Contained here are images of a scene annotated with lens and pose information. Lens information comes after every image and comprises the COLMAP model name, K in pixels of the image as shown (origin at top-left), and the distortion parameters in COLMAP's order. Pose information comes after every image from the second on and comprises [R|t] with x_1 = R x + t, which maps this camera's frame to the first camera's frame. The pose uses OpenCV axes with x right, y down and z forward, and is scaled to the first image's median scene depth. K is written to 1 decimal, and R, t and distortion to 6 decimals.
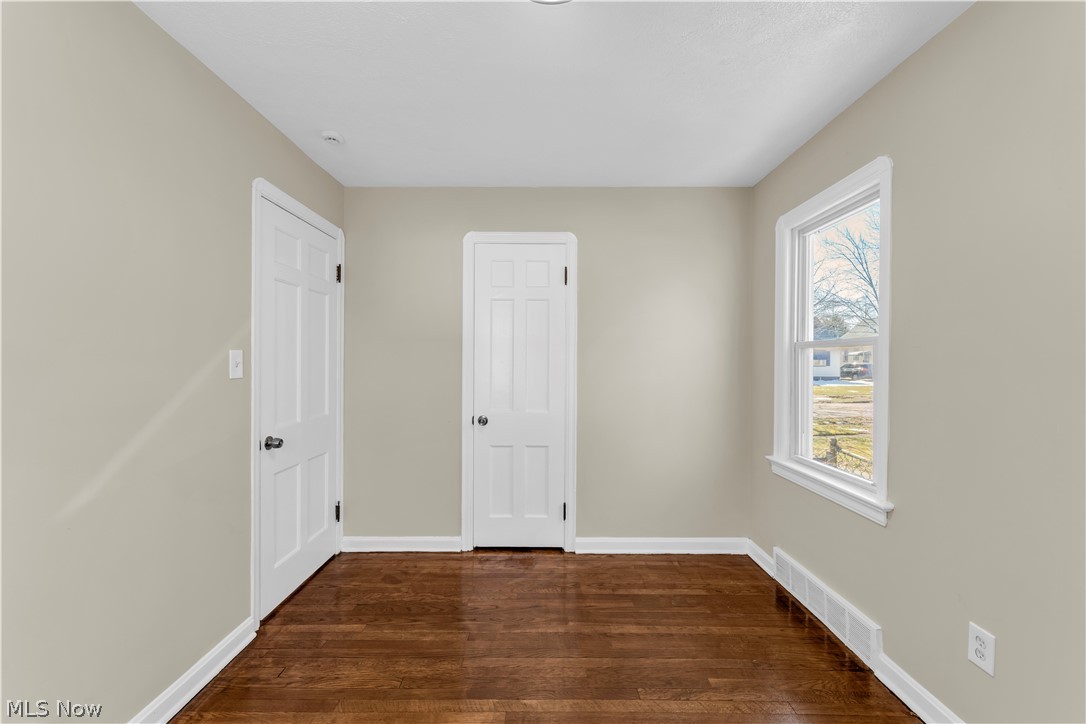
lens RADIAL K [[438.9, 0, 544.9], [0, 438.9, 365.4], [0, 0, 1]] dist [-0.001073, -0.000069]
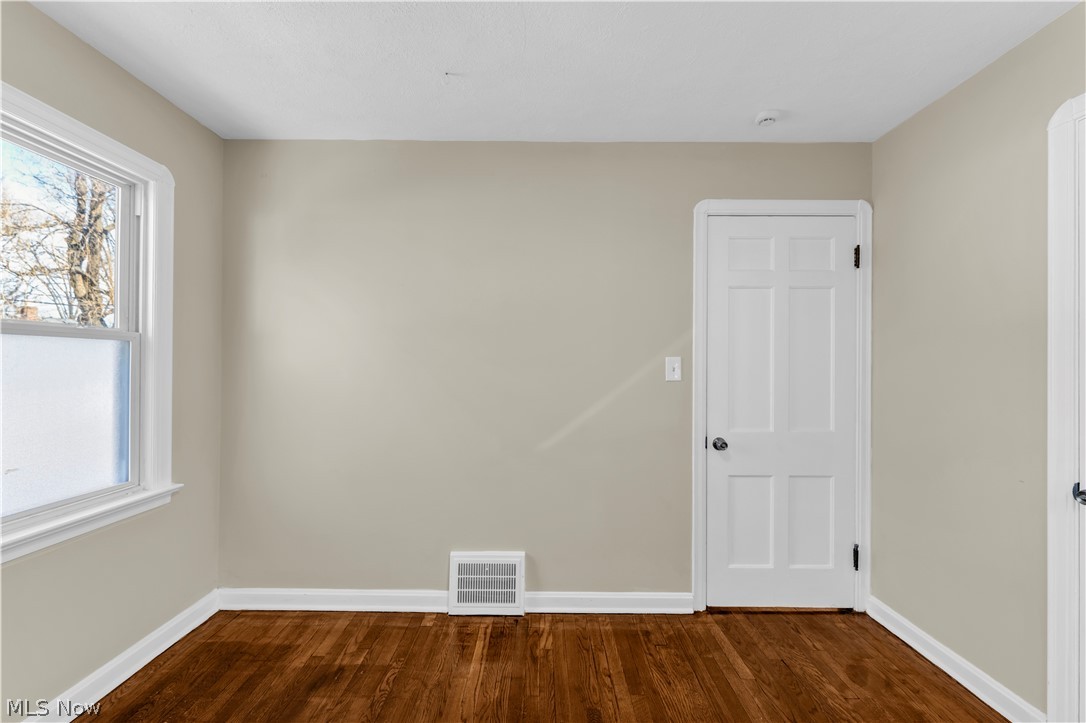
lens RADIAL K [[438.9, 0, 544.9], [0, 438.9, 364.9], [0, 0, 1]] dist [-0.001073, -0.000069]
pose [[-0.010107, -0.019745, -0.999754, 0.449393], [-0.013392, 0.999718, -0.019609, 0.013463], [0.999859, 0.013190, -0.010368, 0.603722]]
